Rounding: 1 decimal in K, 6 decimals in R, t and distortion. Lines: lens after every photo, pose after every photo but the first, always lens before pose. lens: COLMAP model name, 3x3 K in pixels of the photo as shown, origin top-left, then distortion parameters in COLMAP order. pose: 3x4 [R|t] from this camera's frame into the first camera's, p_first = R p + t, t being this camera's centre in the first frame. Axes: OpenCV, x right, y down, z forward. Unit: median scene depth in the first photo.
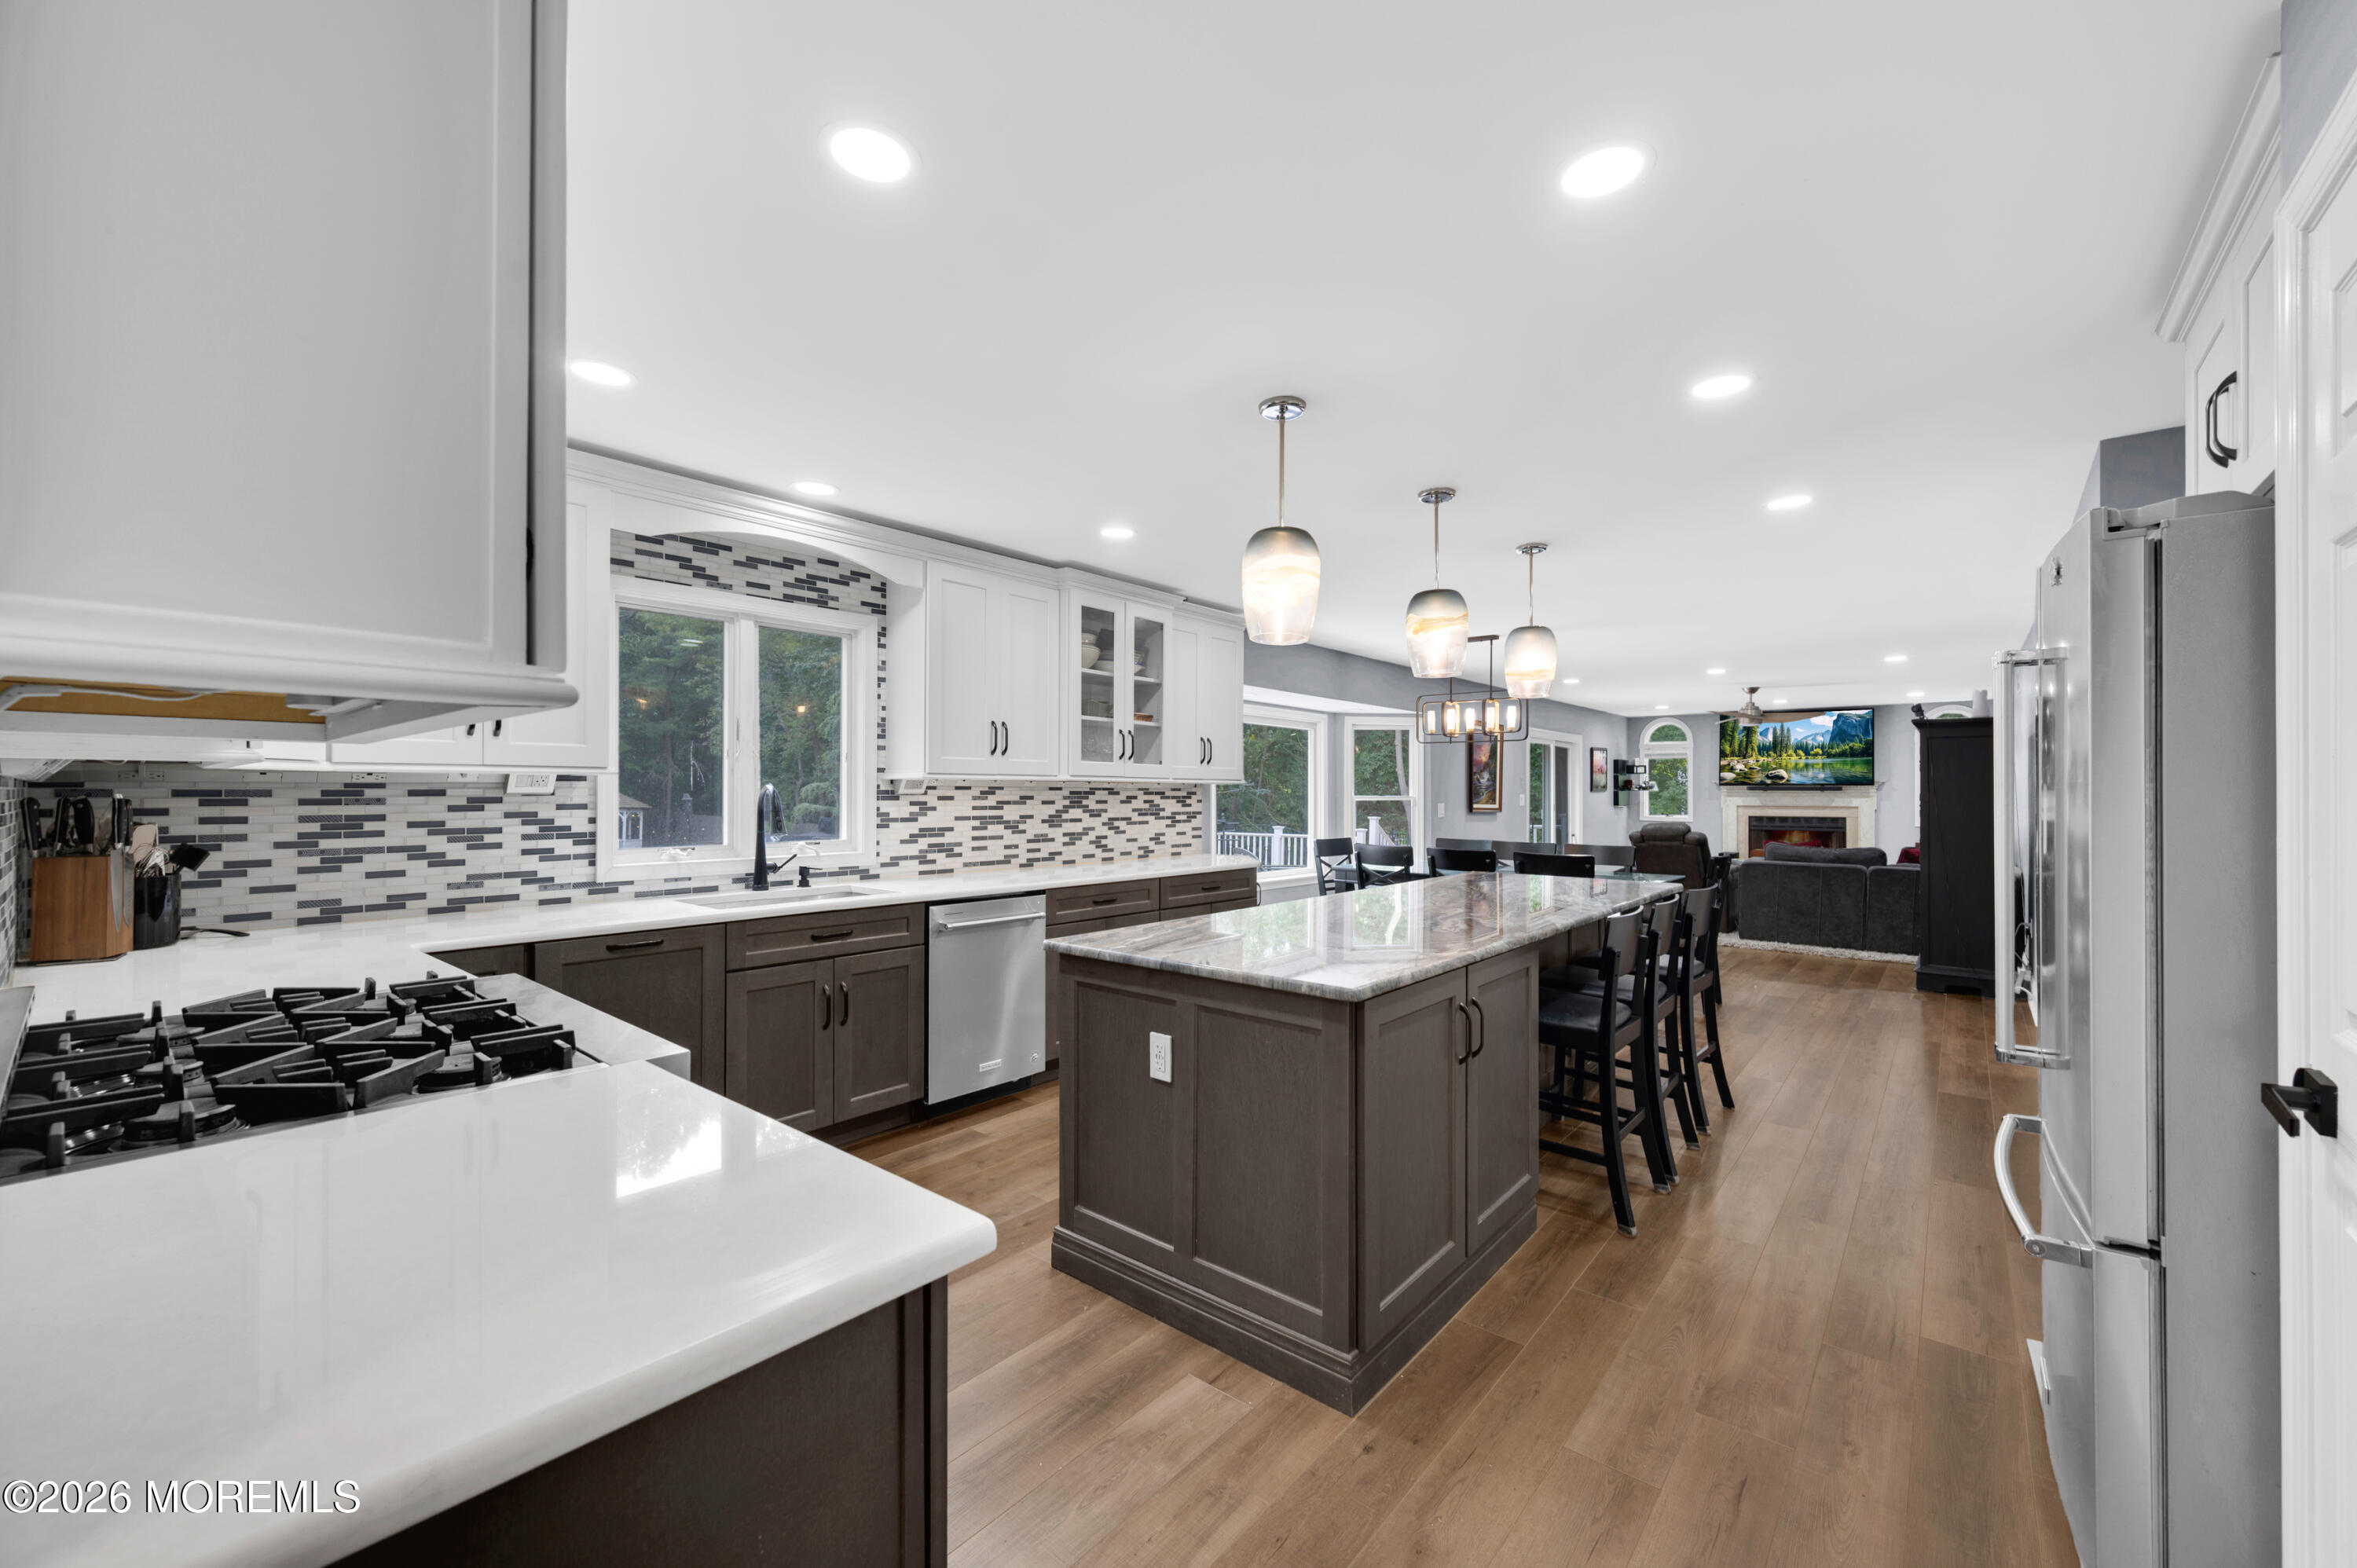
lens RADIAL K [[929.6, 0, 1171.4], [0, 929.6, 787.3], [0, 0, 1]] dist [-0.011232, 0.000534]
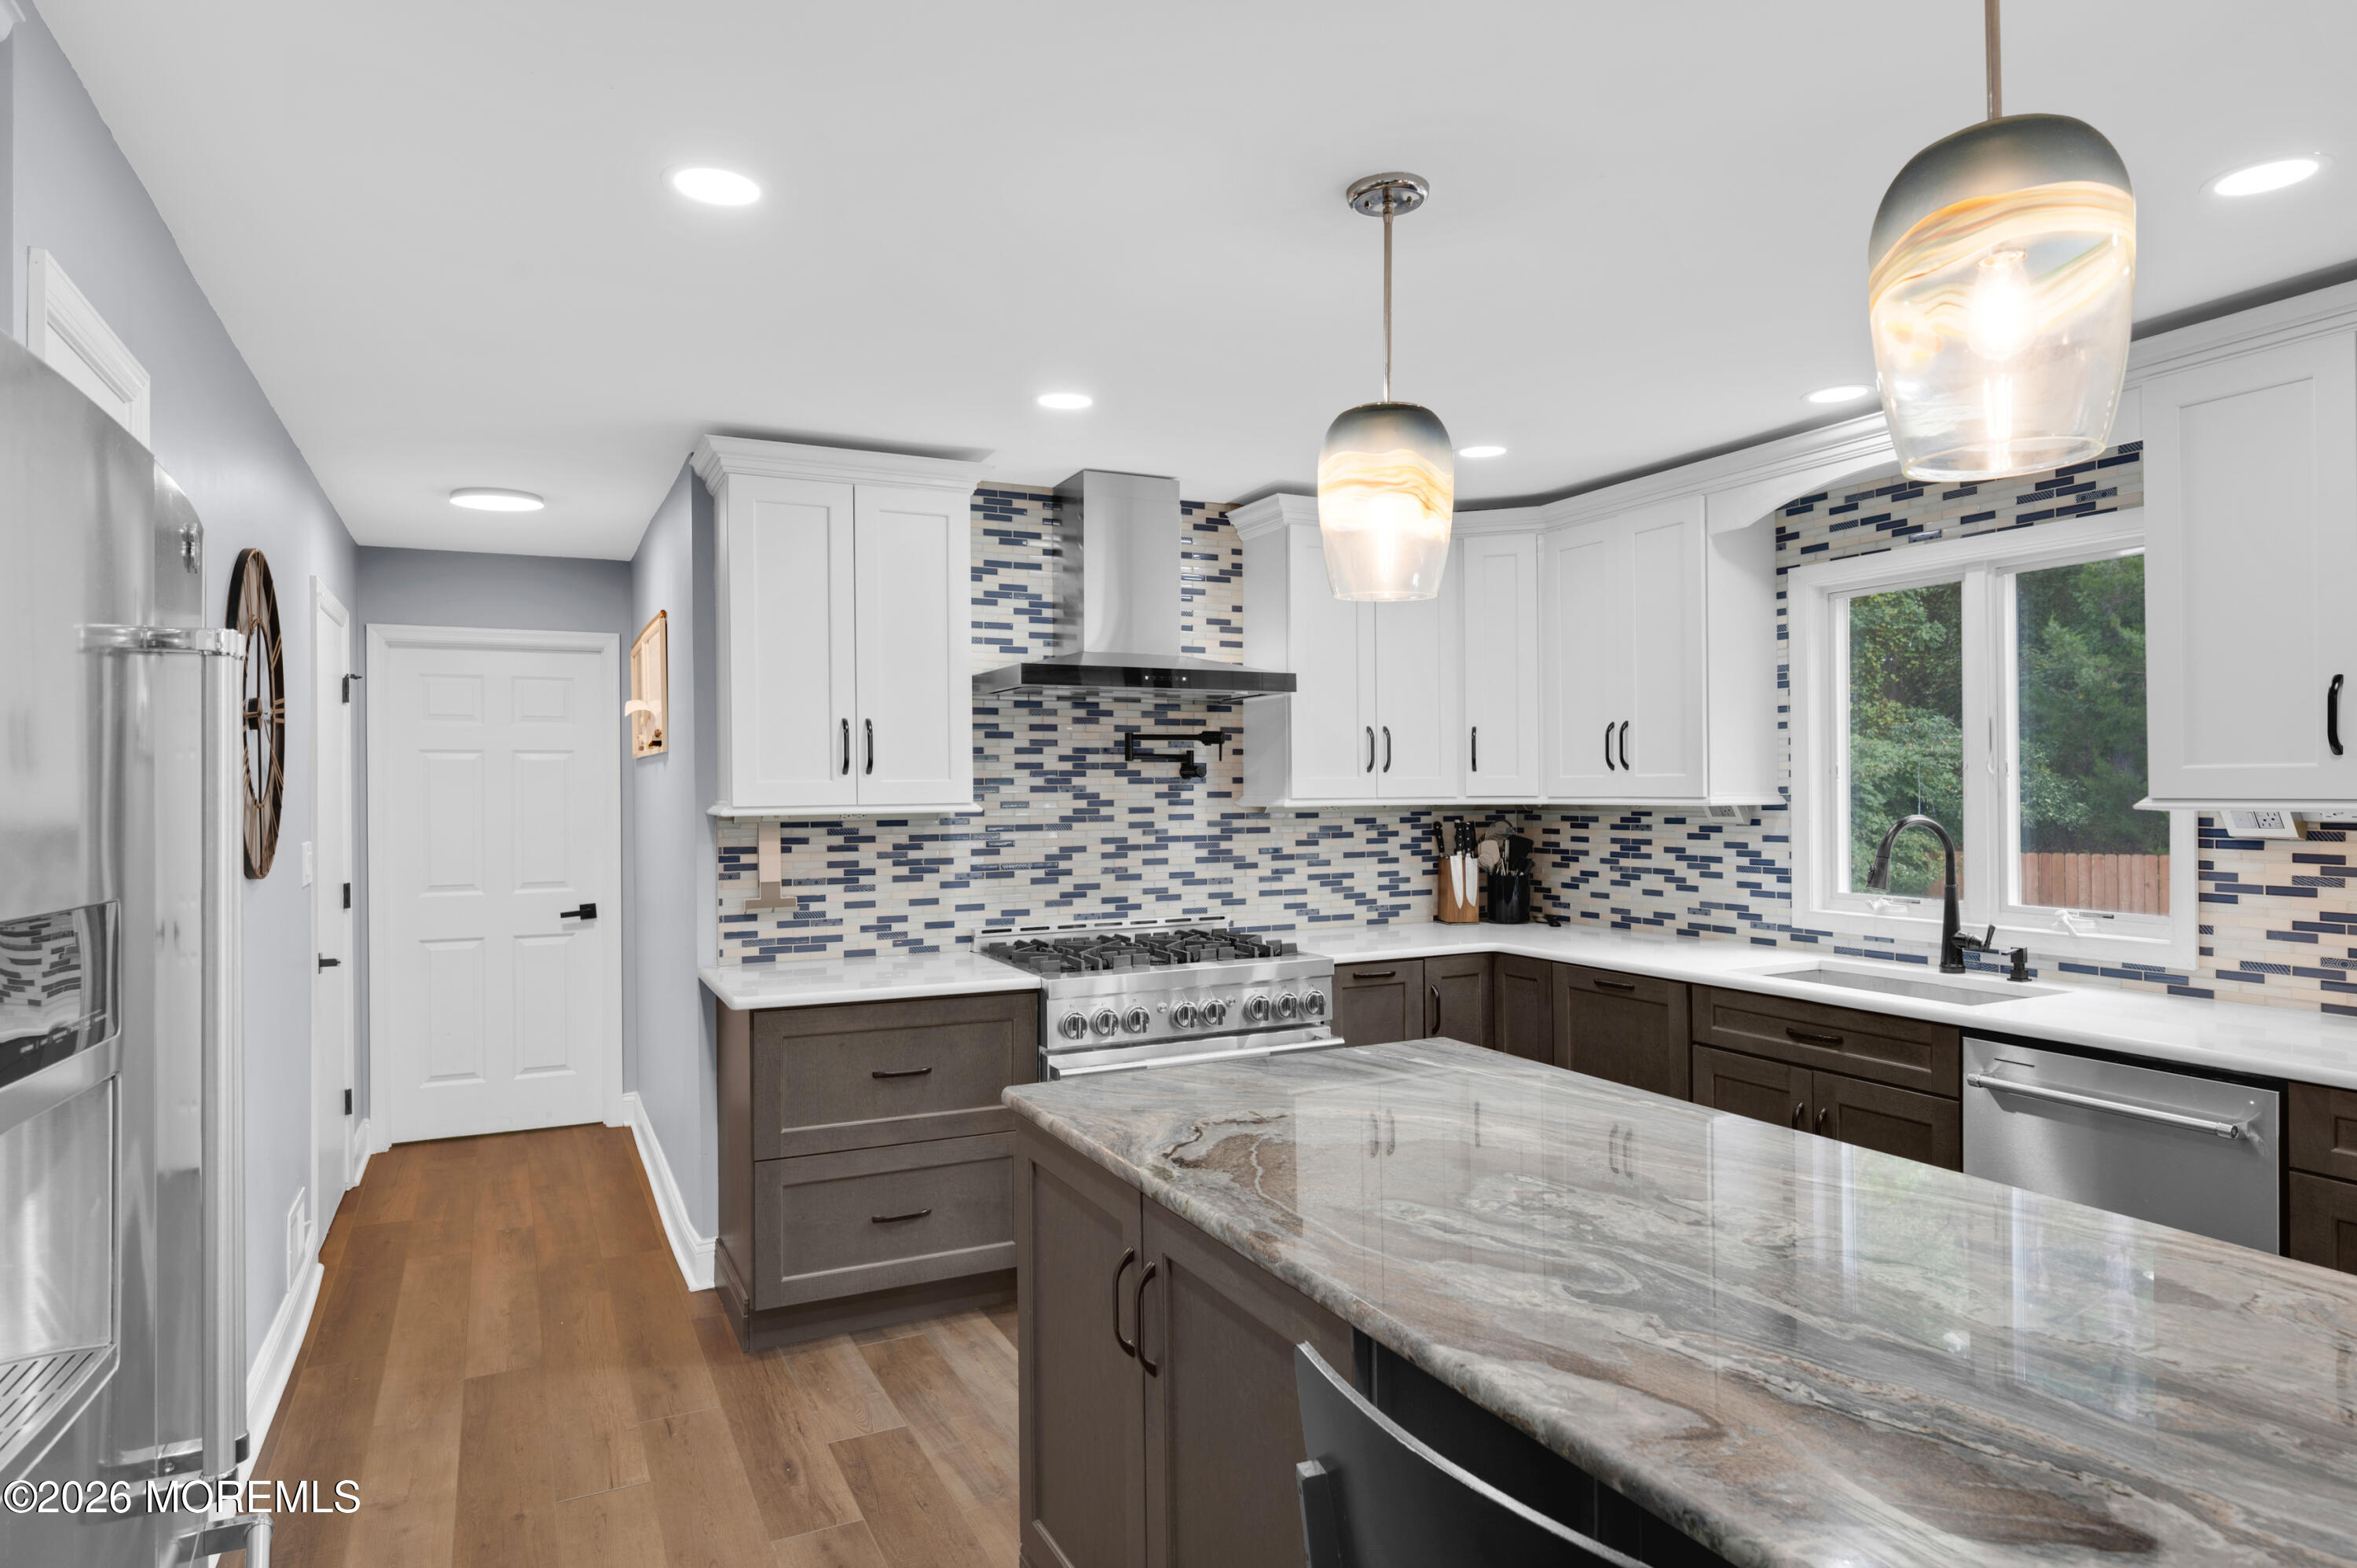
lens RADIAL K [[1386.3, 0, 1213.2], [0, 1386.3, 776.3], [0, 0, 1]] dist [-0.008806, -0.000650]
pose [[-0.396033, -0.007703, -0.918204, 0.575337], [0.008100, 0.999897, -0.011882, -0.020172], [0.918200, -0.012143, -0.395930, 0.745391]]
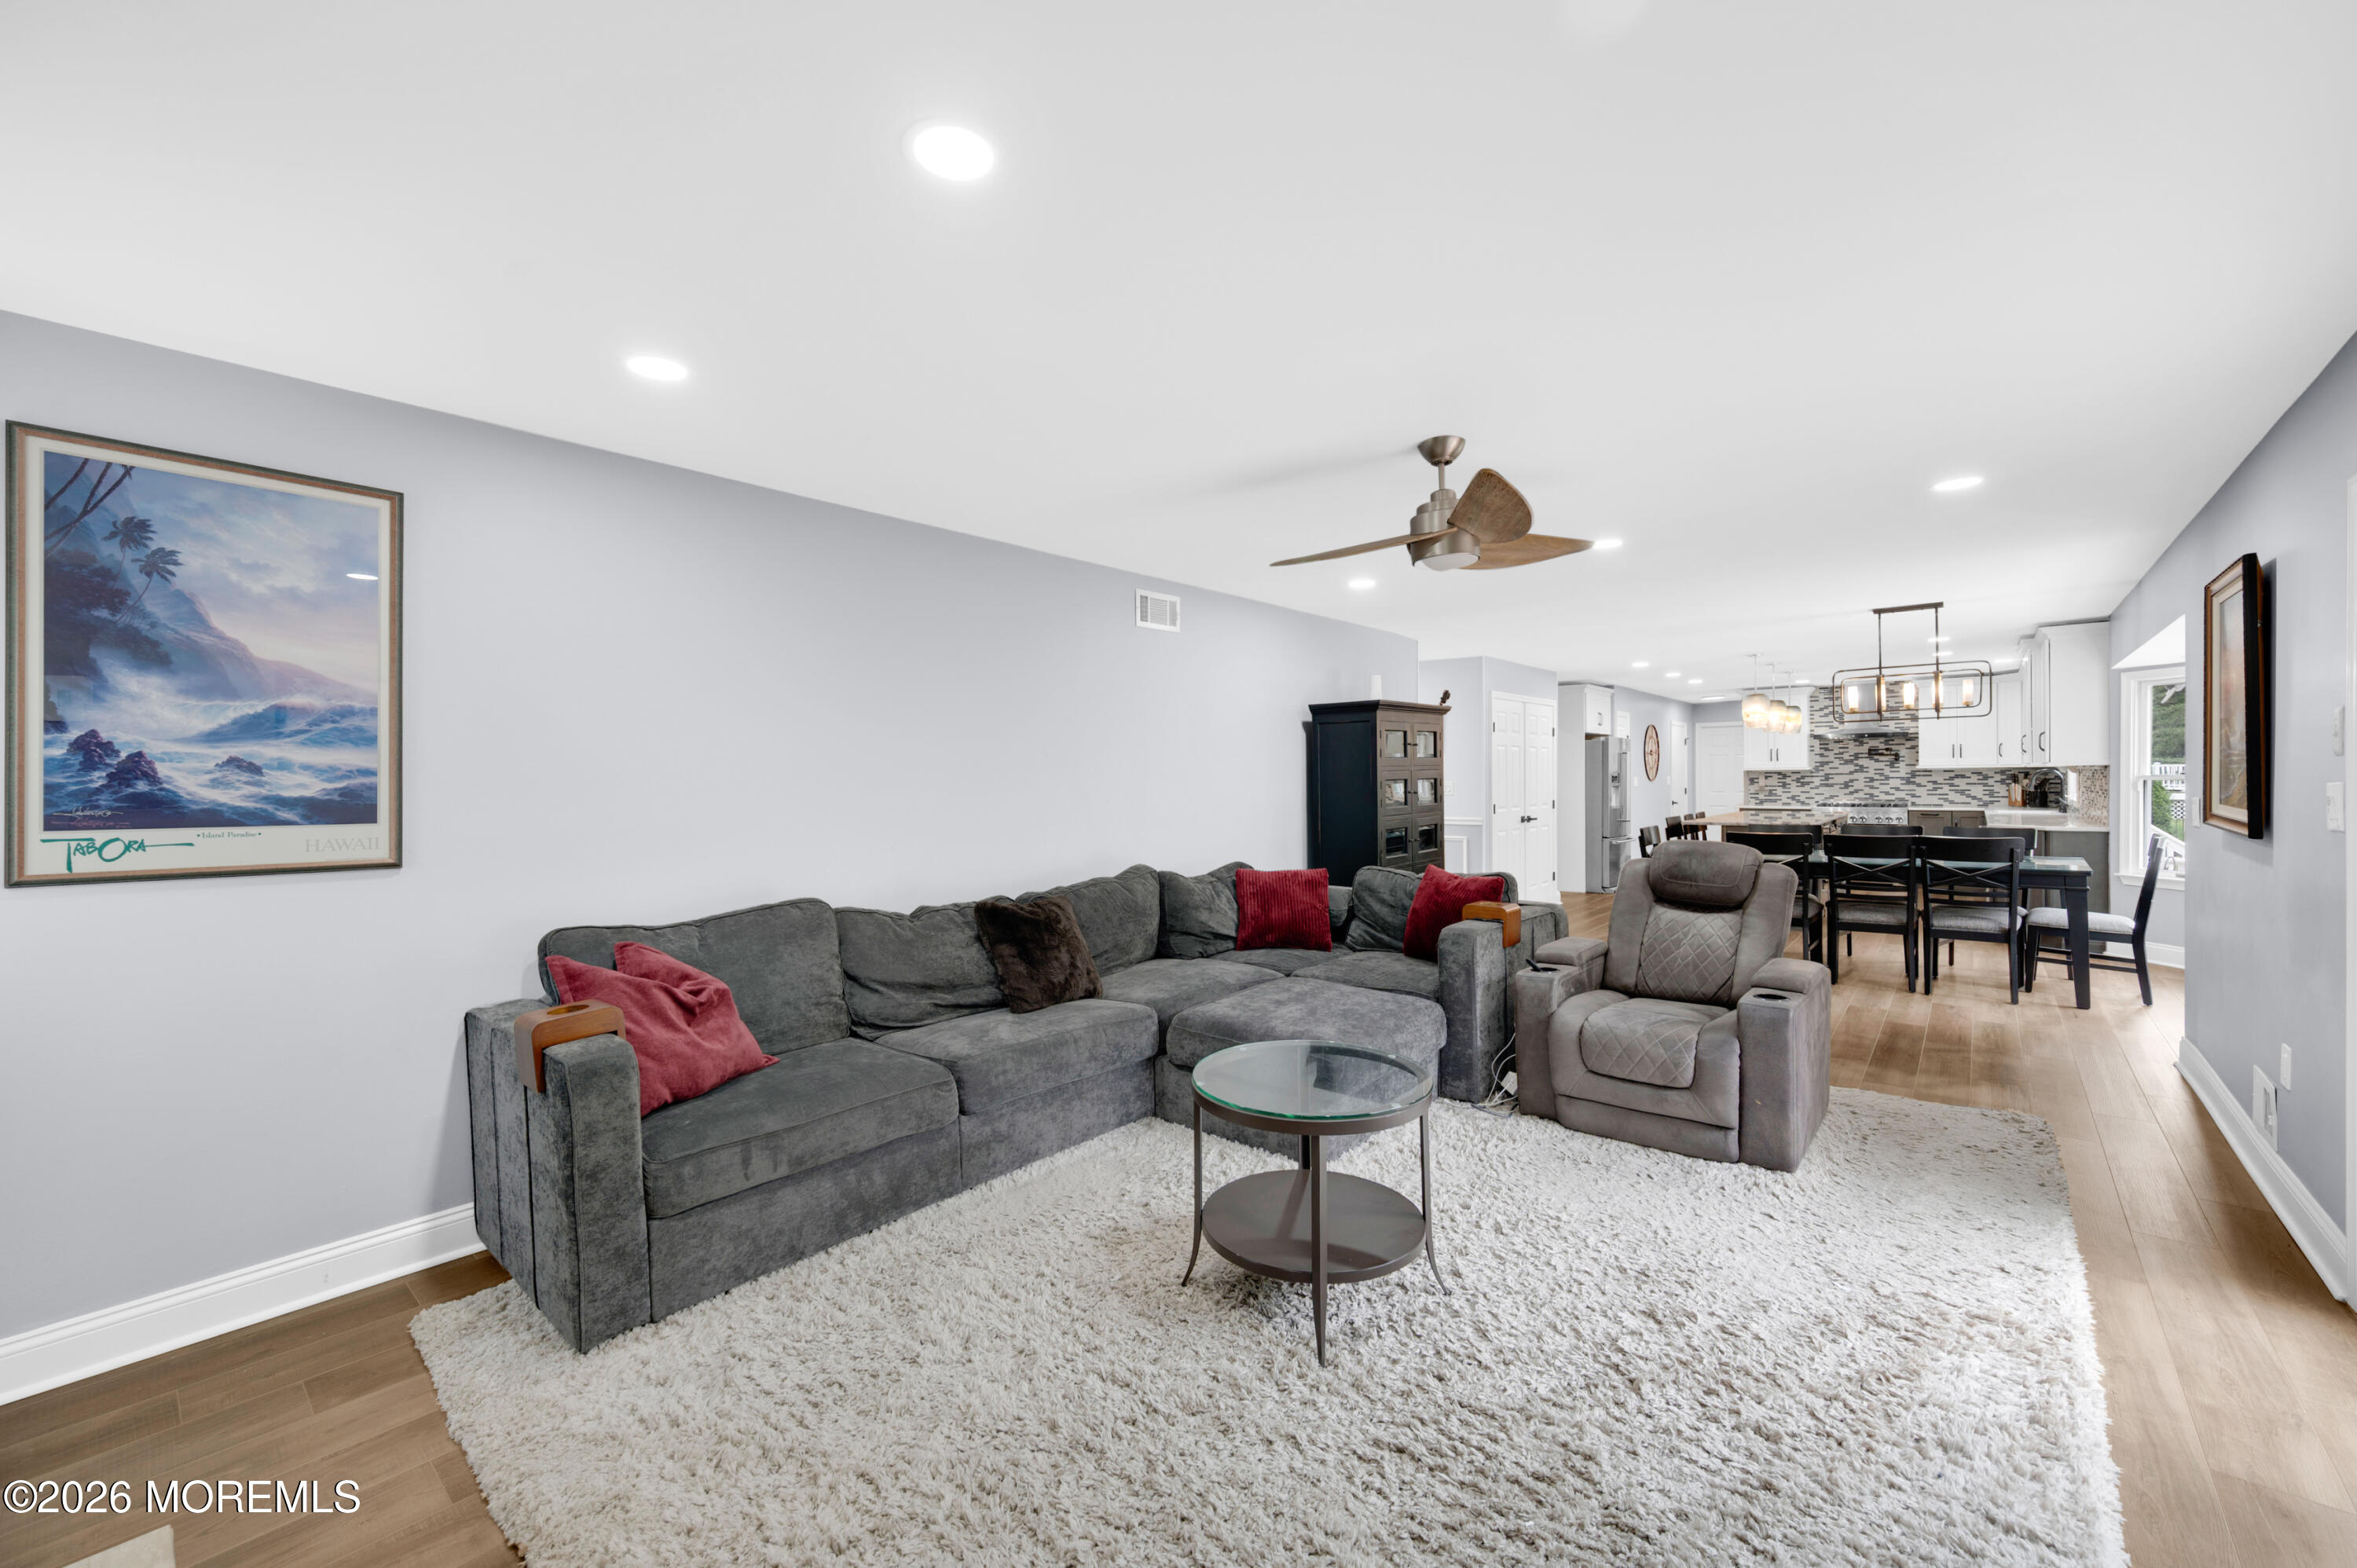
lens RADIAL K [[929.6, 0, 1176.0], [0, 929.6, 791.2], [0, 0, 1]] dist [-0.011232, 0.000534]
pose [[-0.999960, 0.006658, -0.006015, 1.585174], [0.006592, 0.999917, 0.011054, 0.011901], [0.006088, 0.011014, -0.999921, 2.835771]]
